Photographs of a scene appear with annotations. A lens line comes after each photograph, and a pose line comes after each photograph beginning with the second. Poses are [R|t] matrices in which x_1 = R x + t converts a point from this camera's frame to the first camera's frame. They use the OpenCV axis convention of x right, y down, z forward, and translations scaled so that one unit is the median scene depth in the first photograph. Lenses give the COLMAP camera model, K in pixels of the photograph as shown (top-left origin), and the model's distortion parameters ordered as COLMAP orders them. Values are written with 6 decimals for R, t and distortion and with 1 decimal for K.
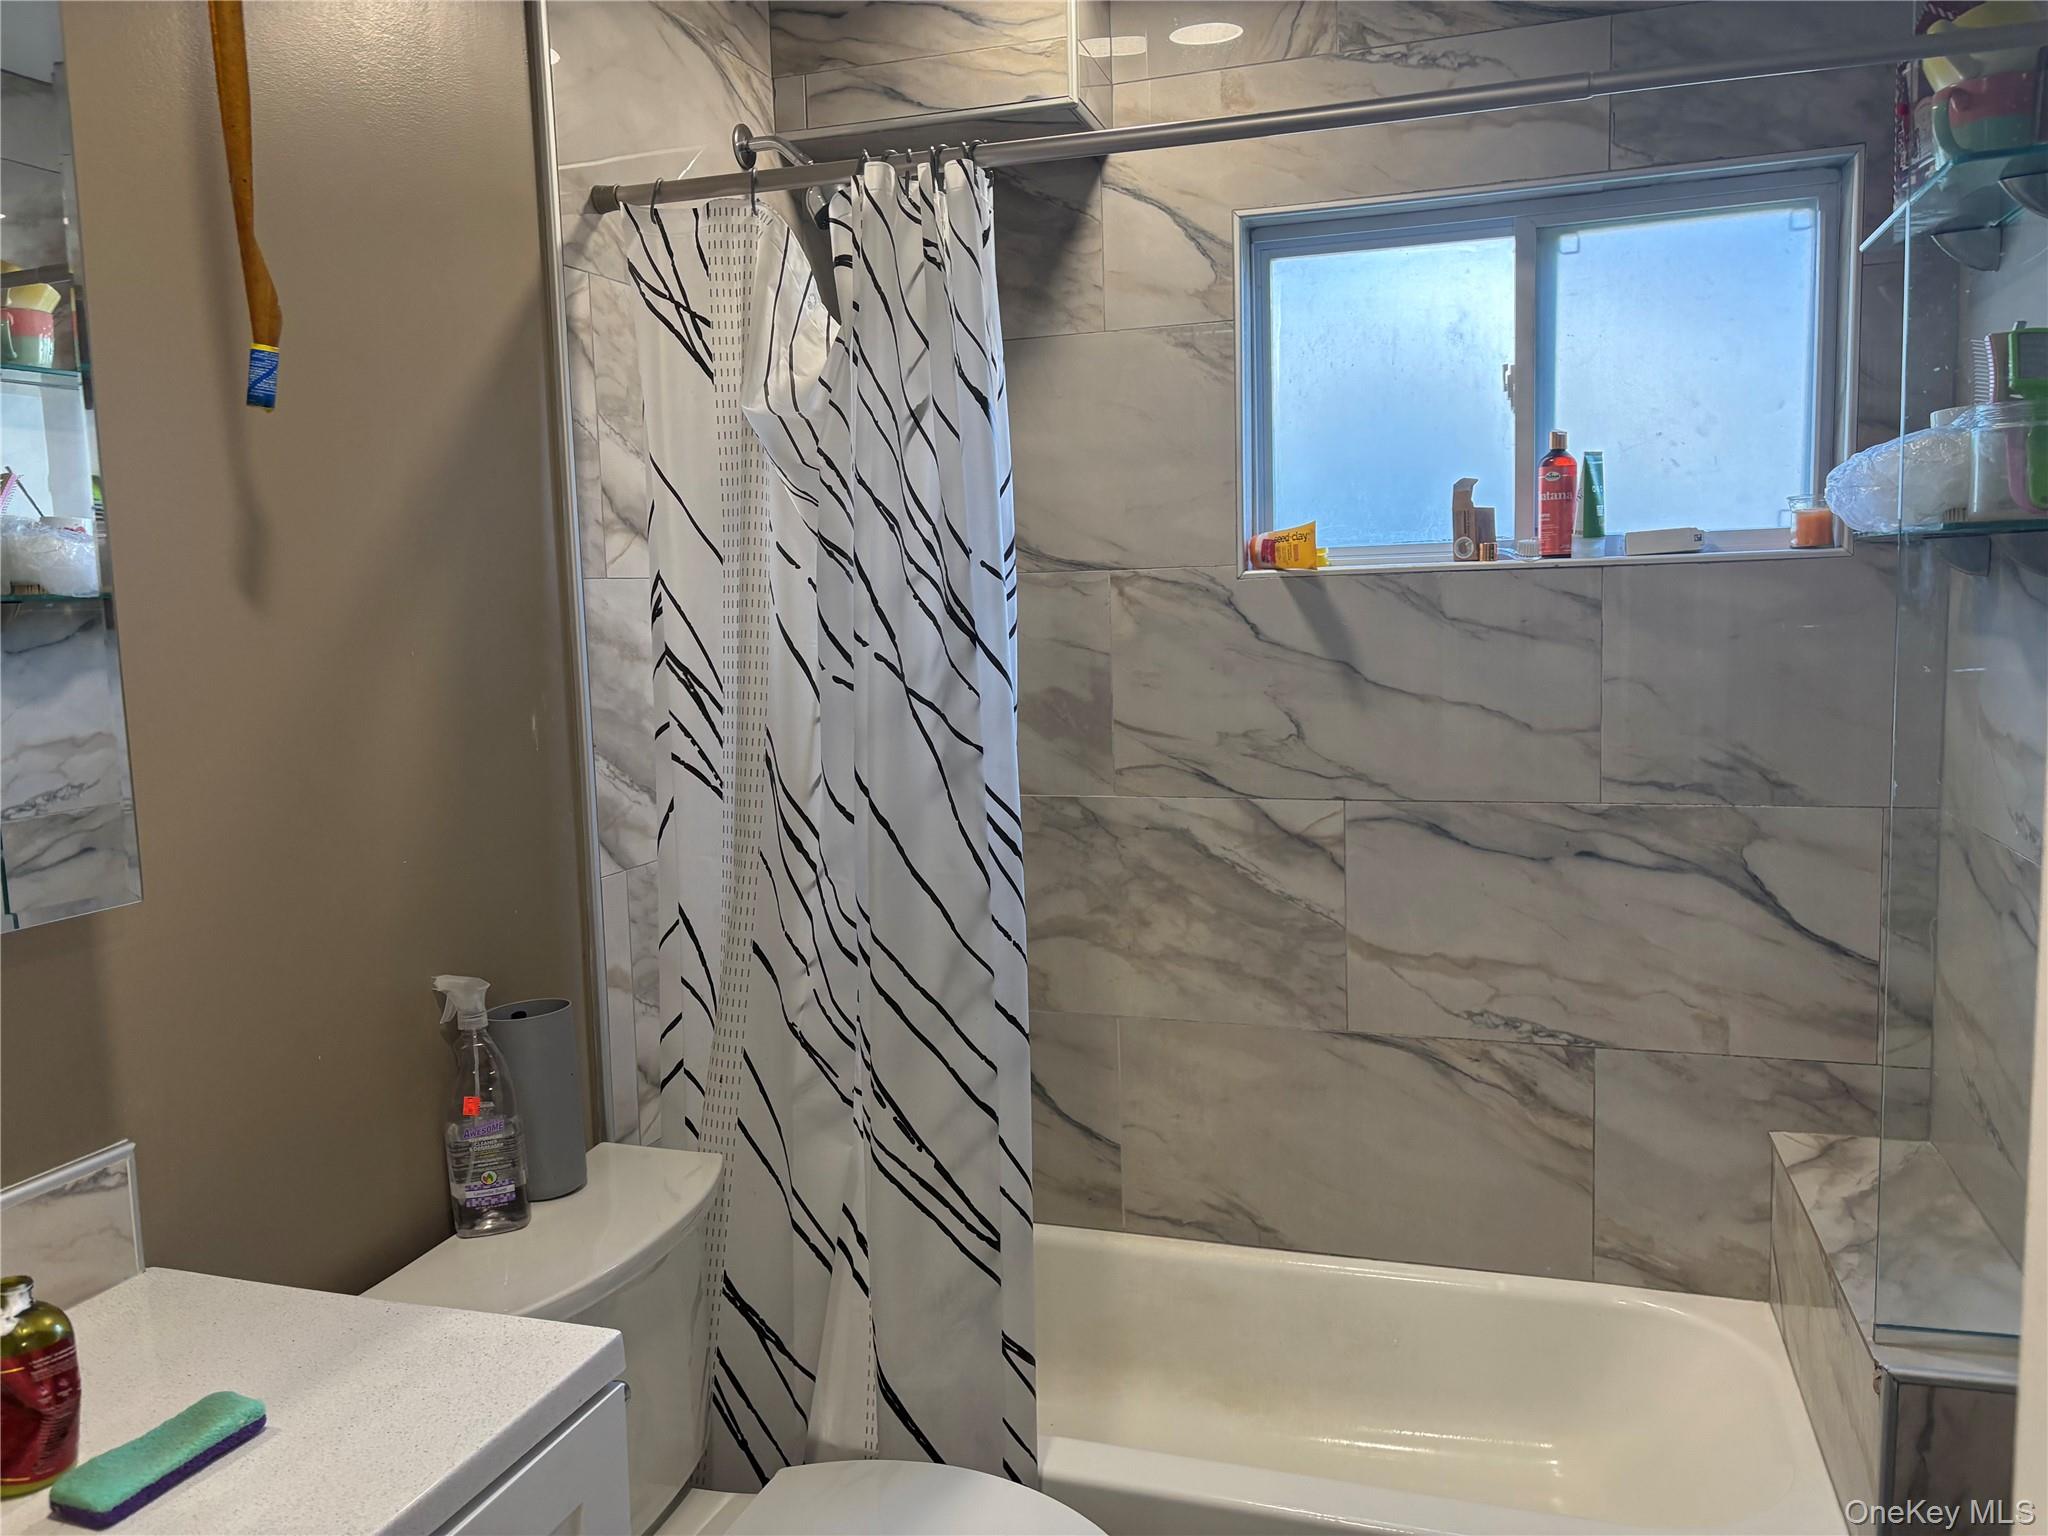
lens RADIAL K [[1574.7, 0, 1012.9], [0, 1574.7, 773.7], [0, 0, 1]] dist [0.056319, -0.079008]
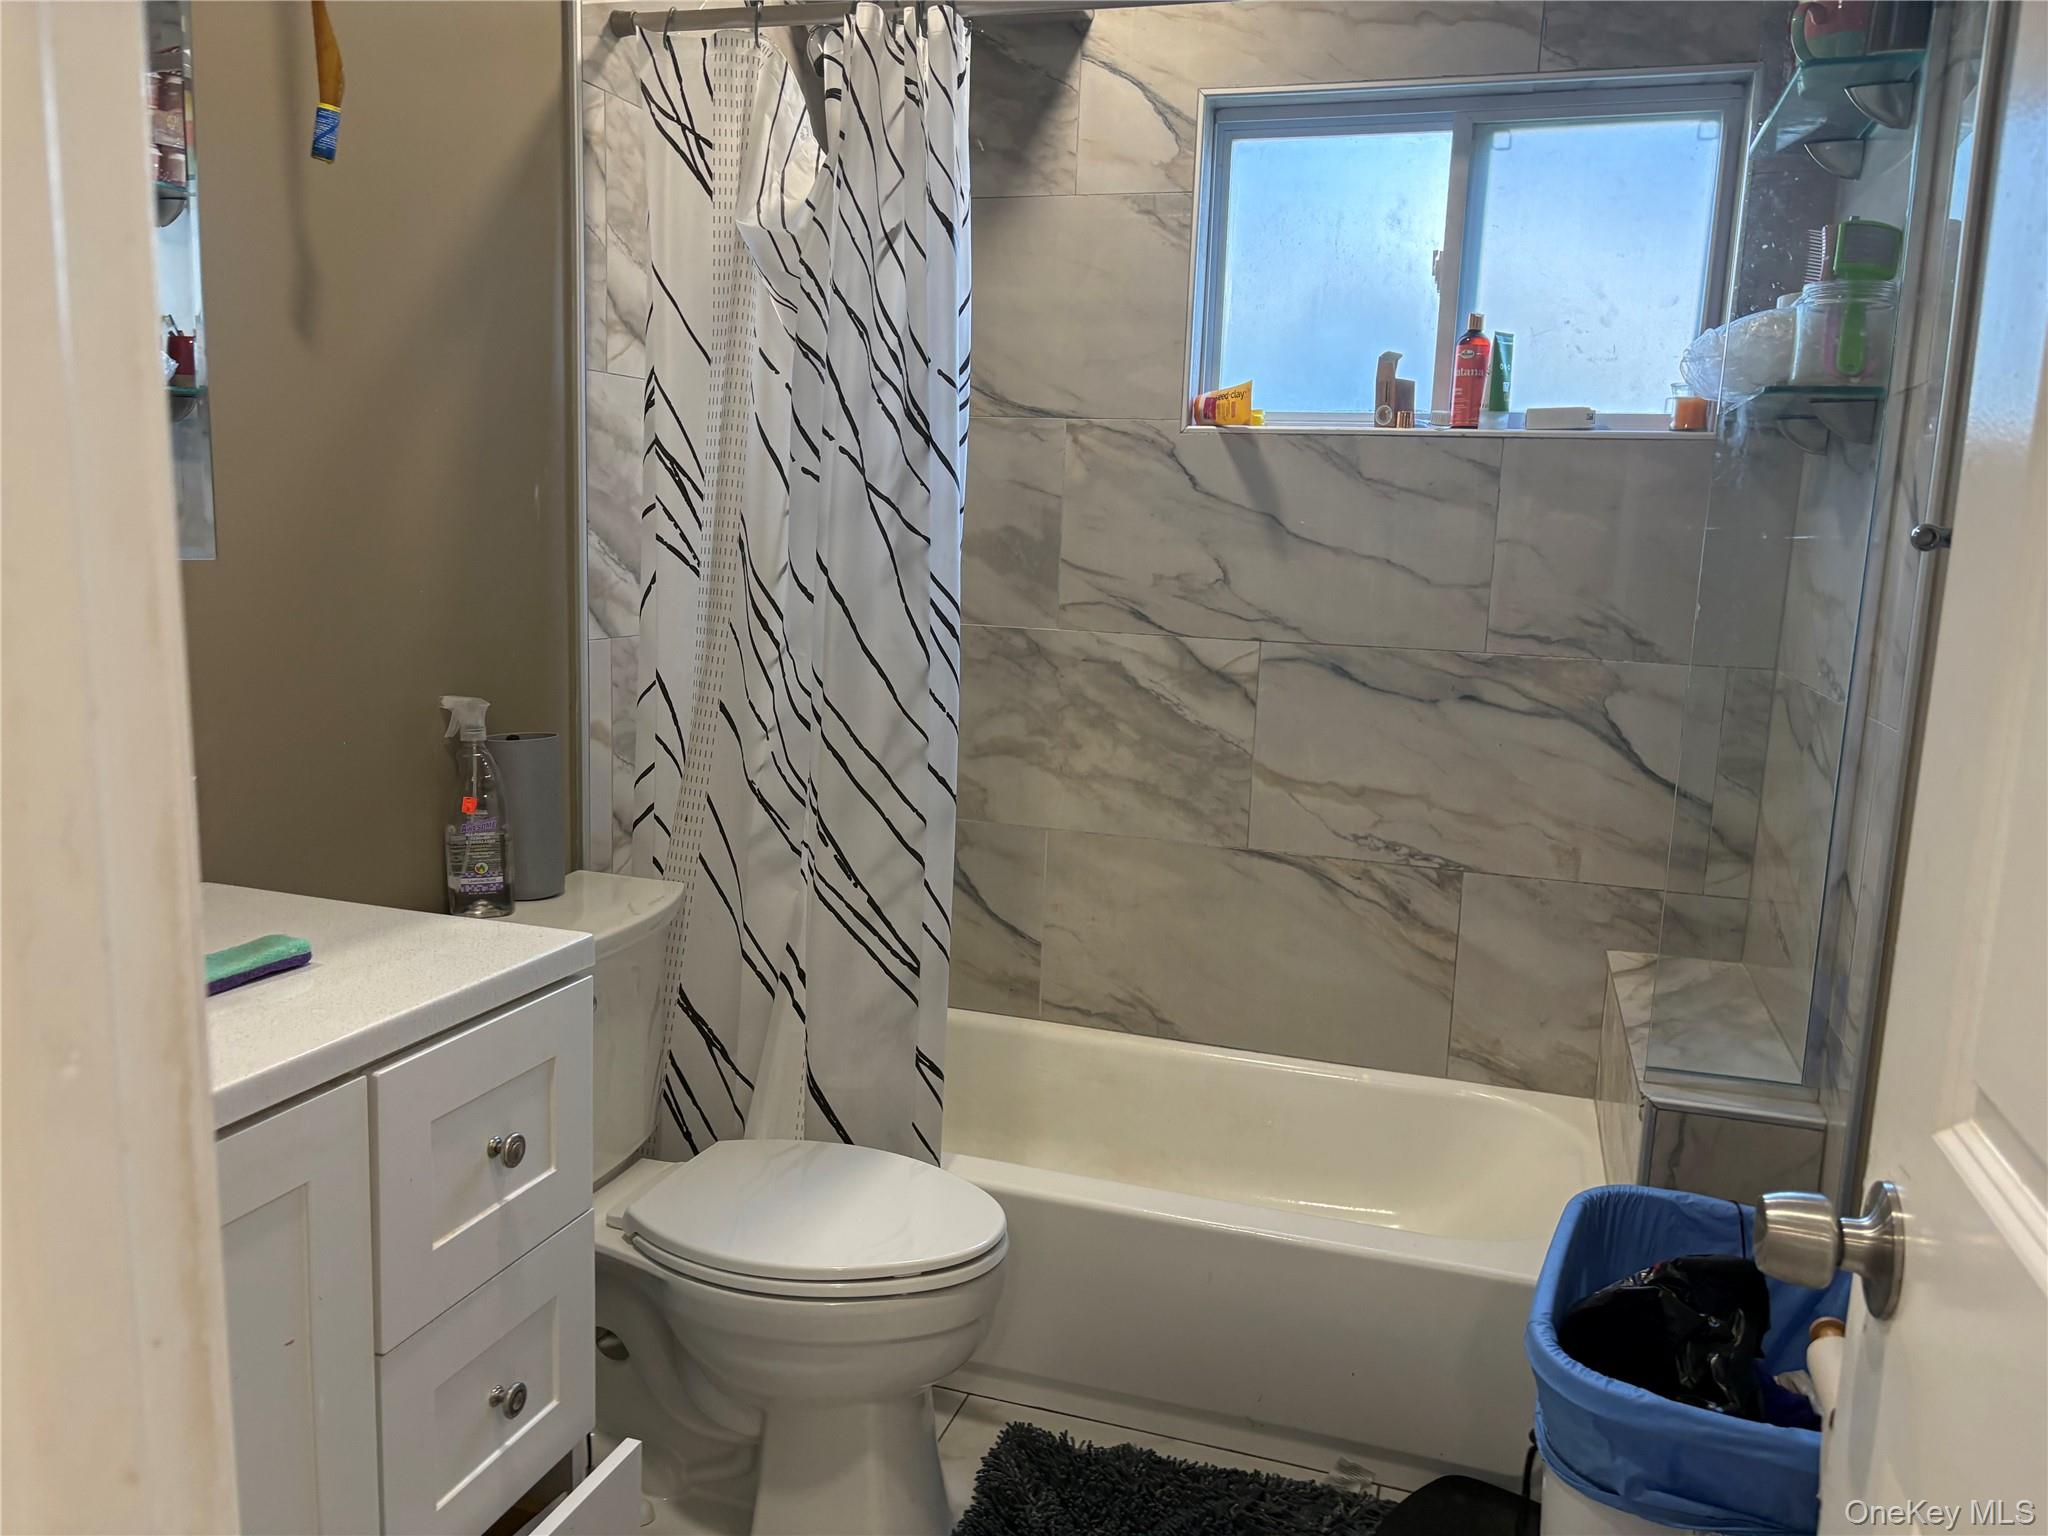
lens RADIAL K [[1546.4, 0, 1008.9], [0, 1546.4, 781.3], [0, 0, 1]] dist [0.108108, -0.283927]
pose [[0.997748, 0.065641, 0.013788, 0.026826], [-0.066312, 0.996238, 0.055782, 0.072929], [-0.010075, -0.056571, 0.998348, -0.106338]]
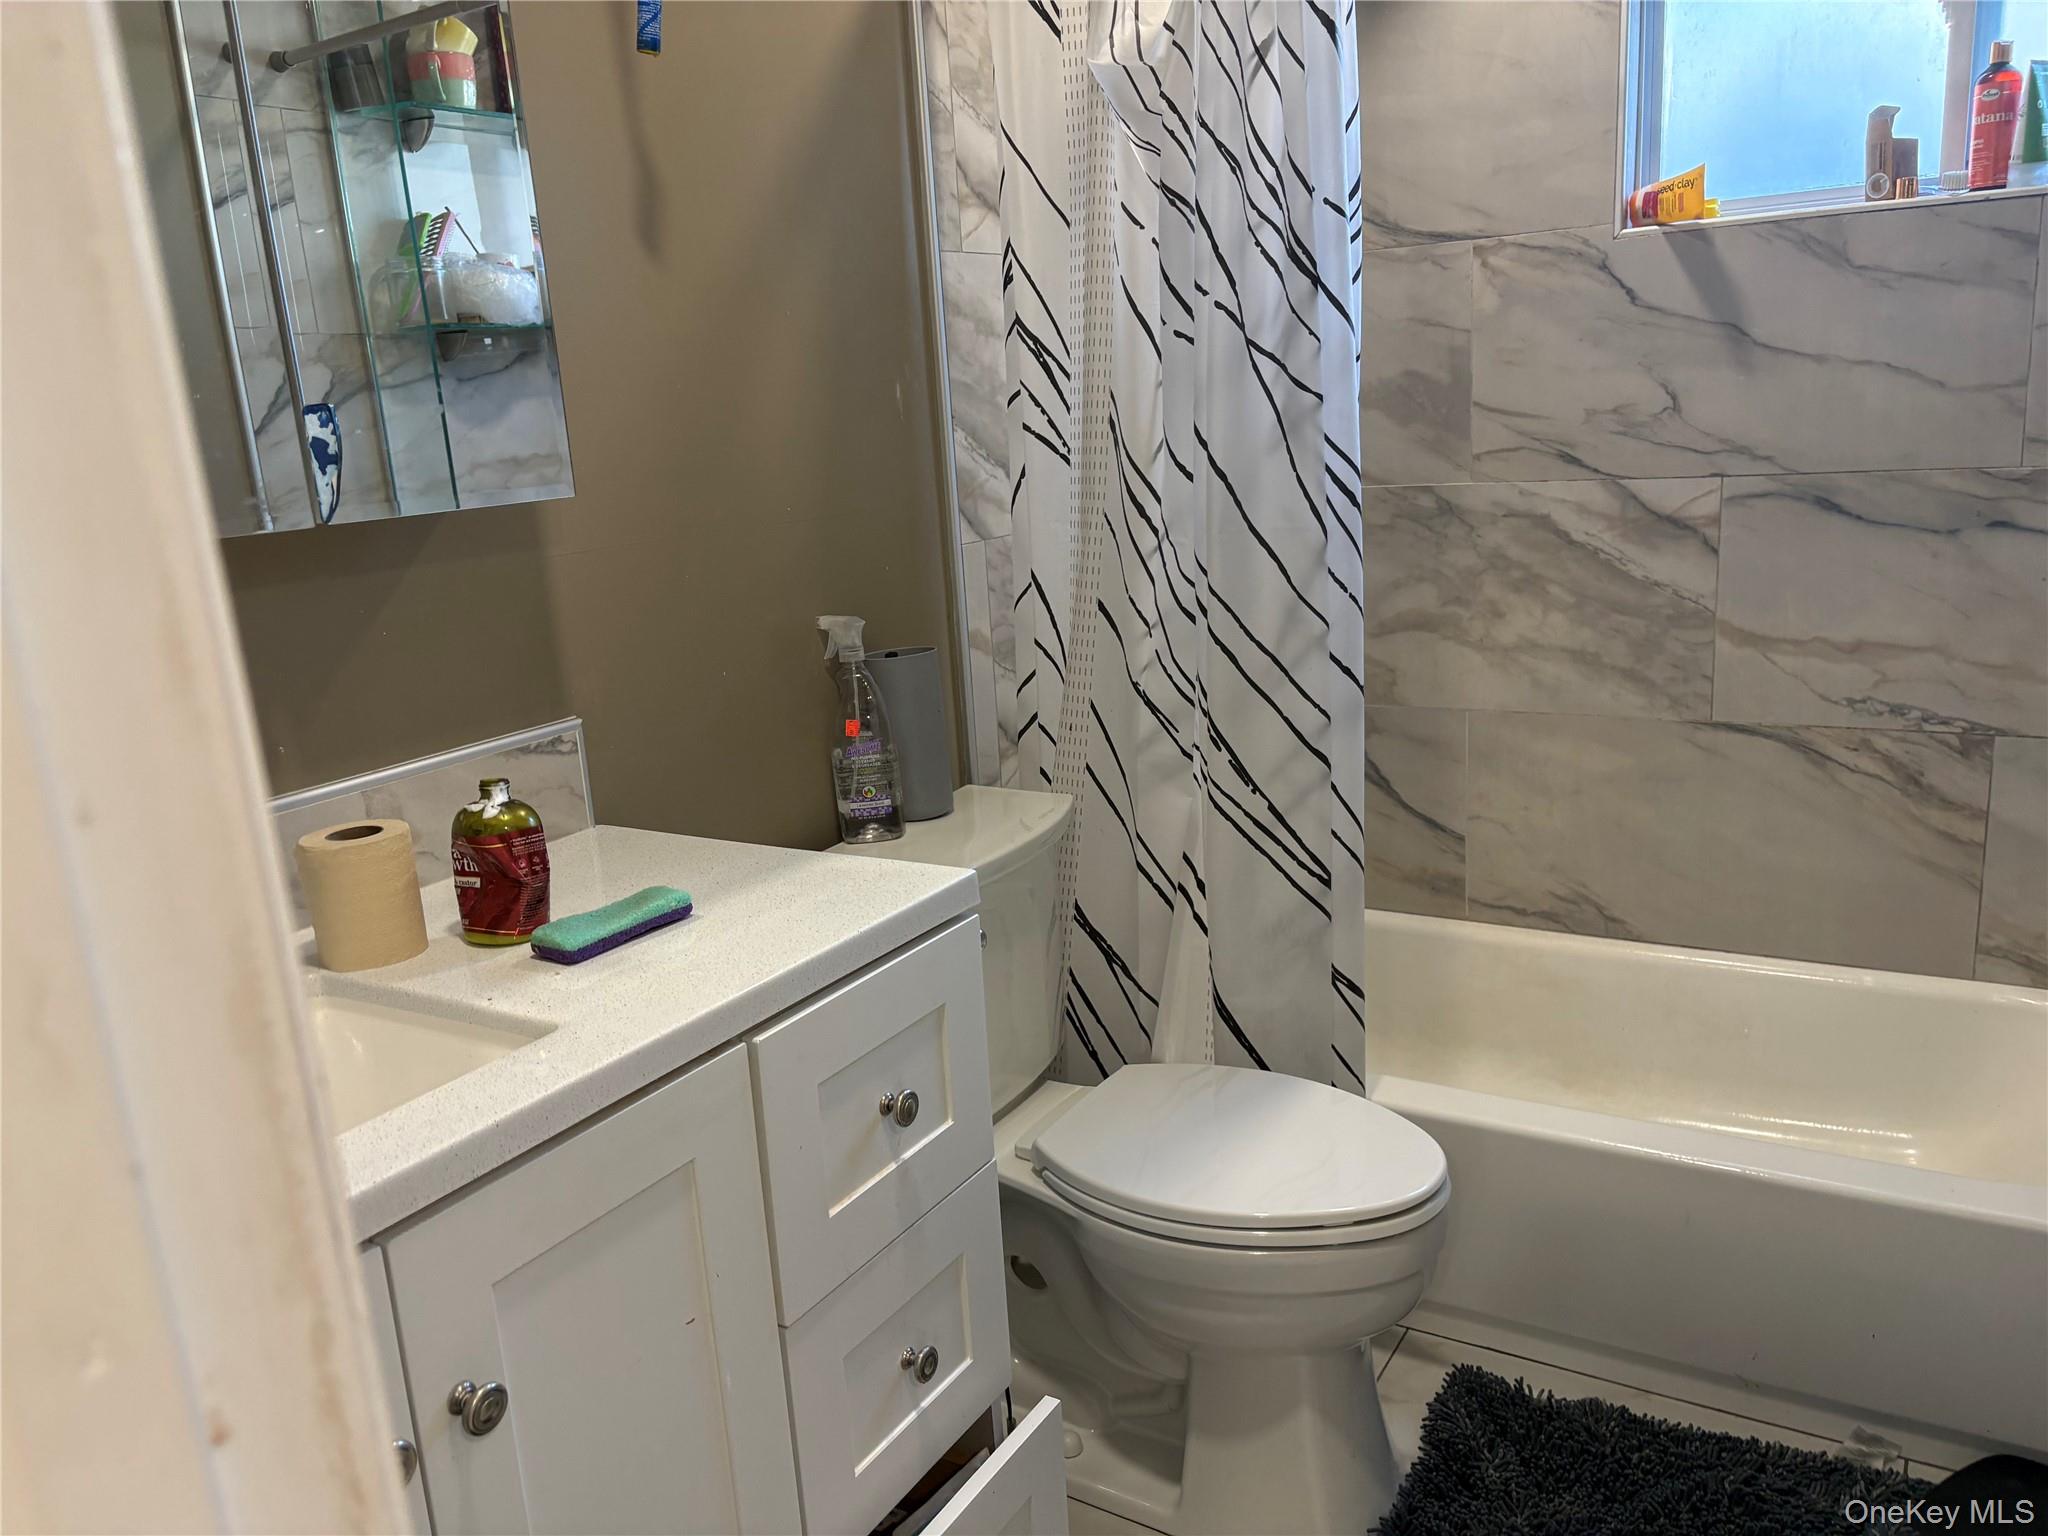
lens RADIAL K [[1562.3, 0, 1012.0], [0, 1562.3, 790.4], [0, 0, 1]] dist [0.056619, -0.071490]
pose [[0.972879, 0.023440, -0.230123, 0.019629], [0.010987, 0.989046, 0.147196, 0.065154], [0.231053, -0.145732, 0.961965, -0.037707]]
